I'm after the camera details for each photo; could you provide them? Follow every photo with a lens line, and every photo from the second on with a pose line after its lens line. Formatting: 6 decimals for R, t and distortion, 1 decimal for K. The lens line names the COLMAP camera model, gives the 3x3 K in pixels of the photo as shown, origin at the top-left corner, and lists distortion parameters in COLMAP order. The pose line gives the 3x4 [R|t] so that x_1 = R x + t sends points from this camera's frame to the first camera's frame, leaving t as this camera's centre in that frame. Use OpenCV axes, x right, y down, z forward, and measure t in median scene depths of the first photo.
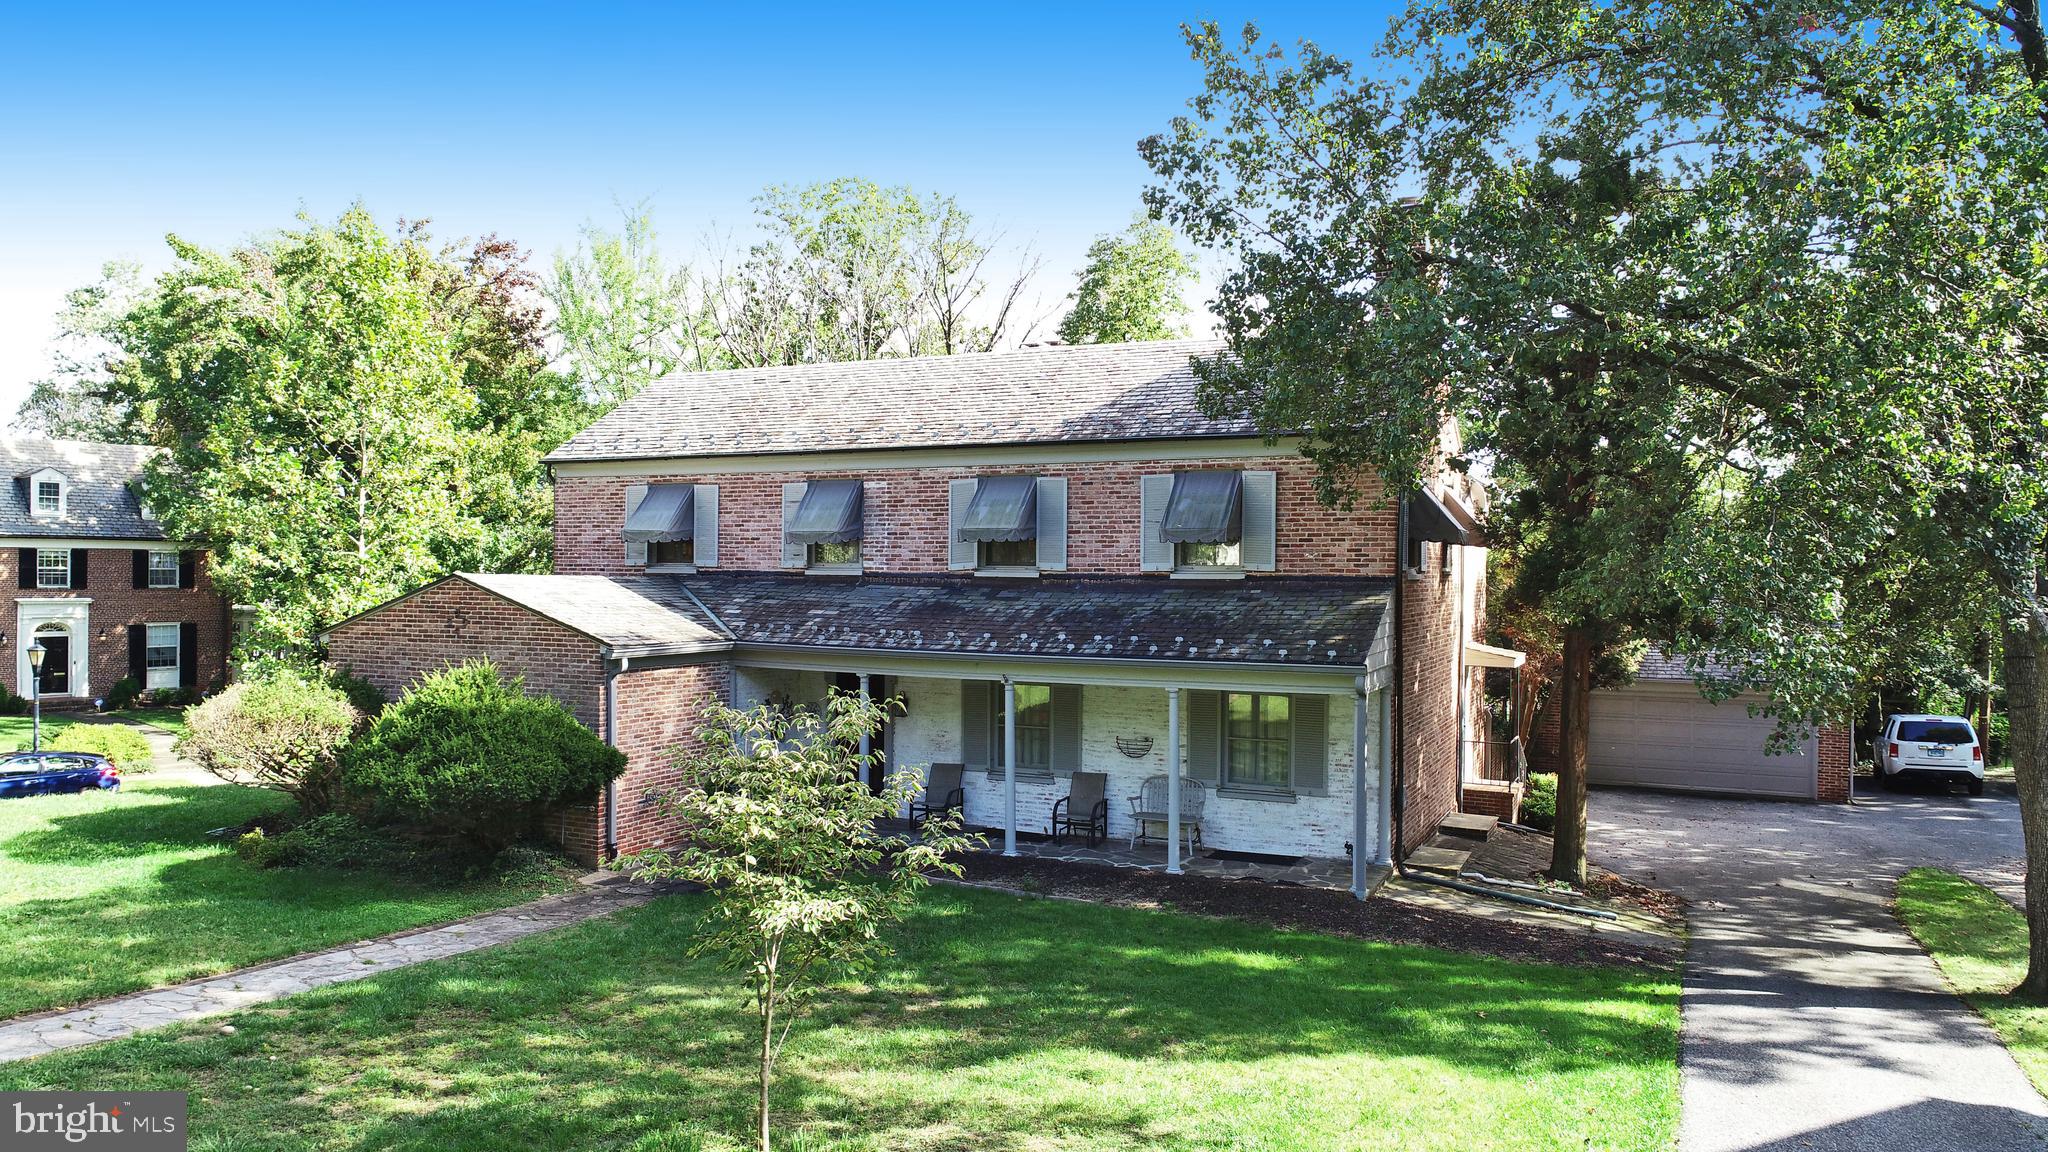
lens RADIAL K [[1370.9, 0, 1024.0], [0, 1370.9, 576.0], [0, 0, 1]] dist [0.001313, 0.003076]
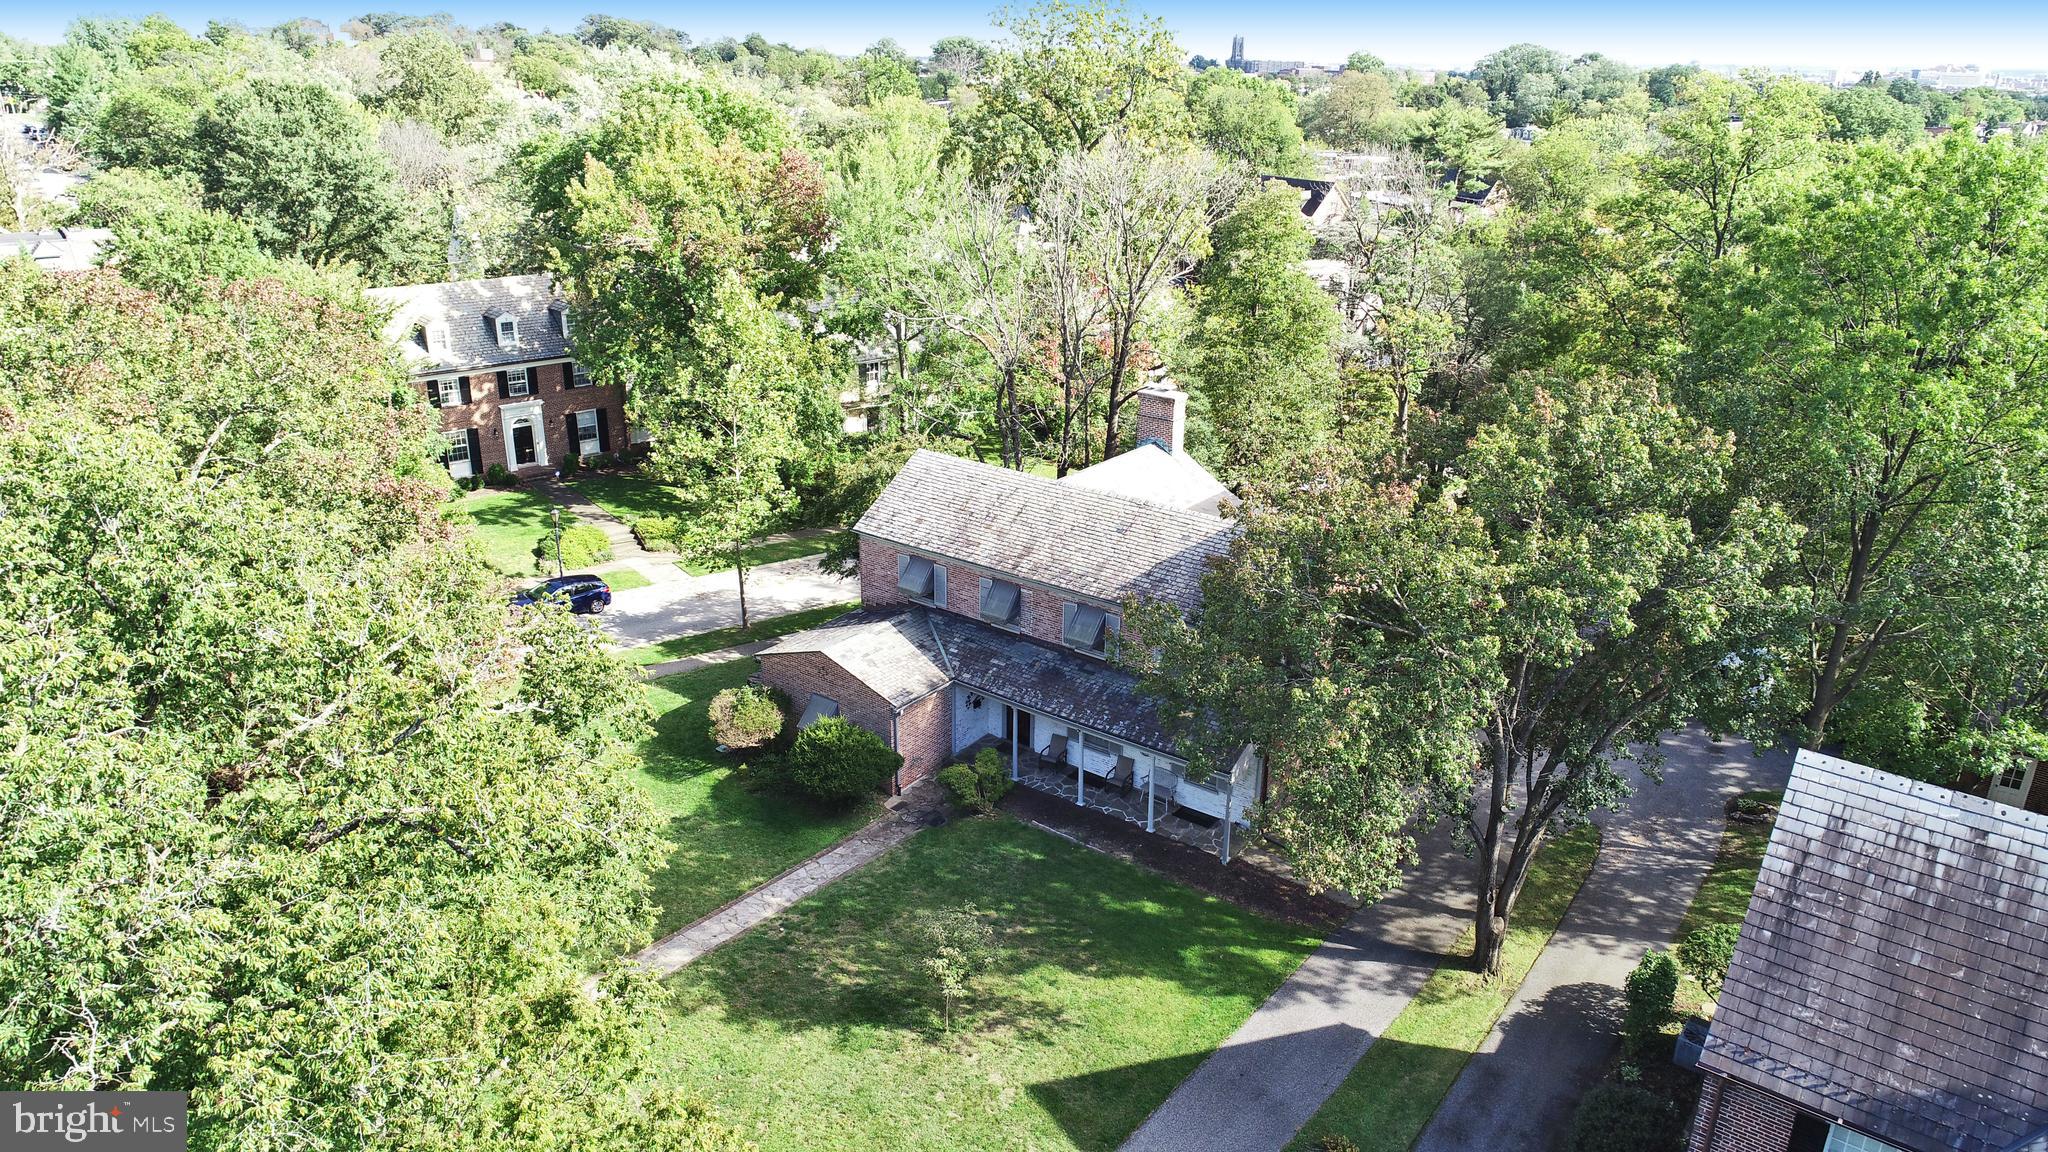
lens RADIAL K [[1370.9, 0, 1024.0], [0, 1370.9, 576.0], [0, 0, 1]] dist [0.001313, 0.003076]
pose [[0.981913, 0.066309, -0.177339, 0.094032], [-0.001369, 0.939127, 0.343568, -0.312815], [0.189325, -0.337111, 0.922232, -0.311850]]
